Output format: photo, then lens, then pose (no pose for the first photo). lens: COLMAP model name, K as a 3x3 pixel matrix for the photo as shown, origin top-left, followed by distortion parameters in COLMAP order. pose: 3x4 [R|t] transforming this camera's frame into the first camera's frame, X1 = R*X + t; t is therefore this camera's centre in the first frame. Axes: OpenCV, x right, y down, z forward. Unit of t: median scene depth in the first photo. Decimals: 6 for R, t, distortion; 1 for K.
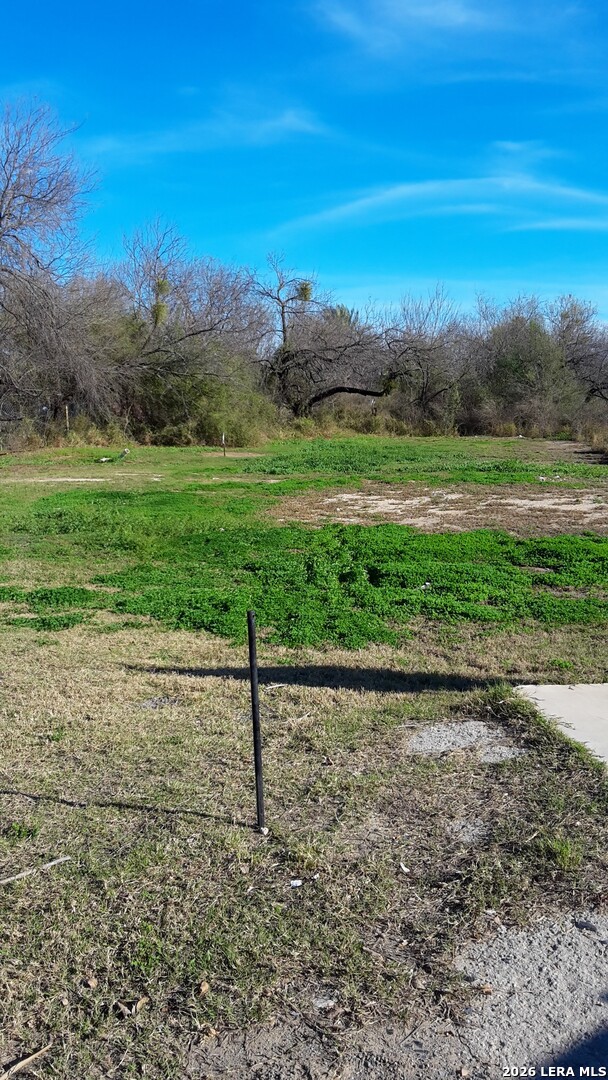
lens RADIAL K [[1010.0, 0, 300.0], [0, 1010.0, 534.4], [0, 0, 1]] dist [0.021702, 0.000000]
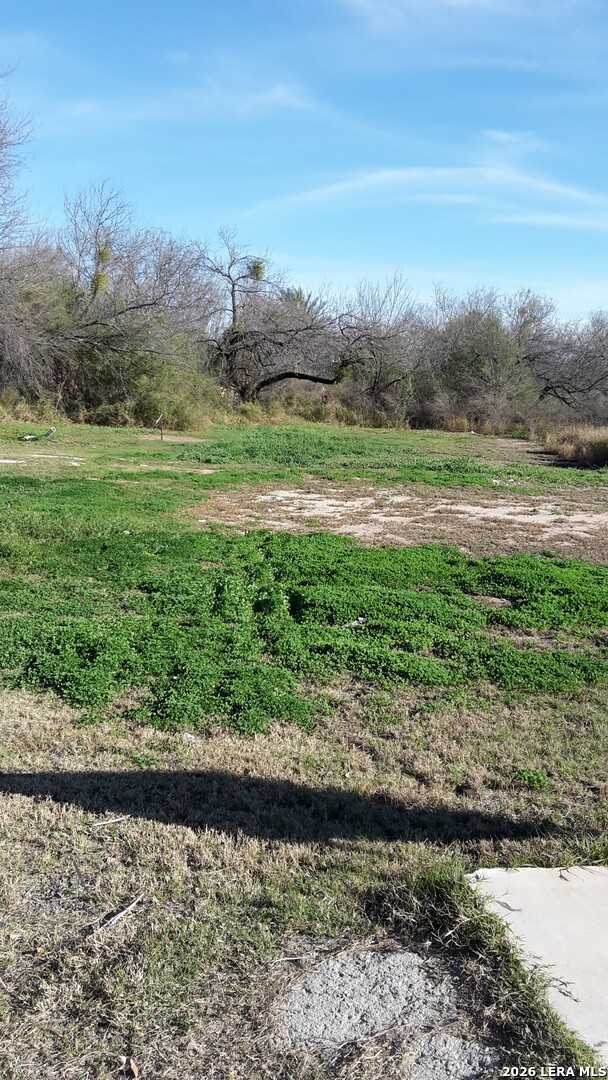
lens RADIAL K [[1010.0, 0, 306.1], [0, 1010.0, 545.7], [0, 0, 1]] dist [0.021702, 0.000000]
pose [[0.997454, 0.041146, 0.058249, 0.017582], [-0.042638, 0.998788, 0.024607, -0.015468], [-0.057166, -0.027028, 0.997999, 0.103142]]
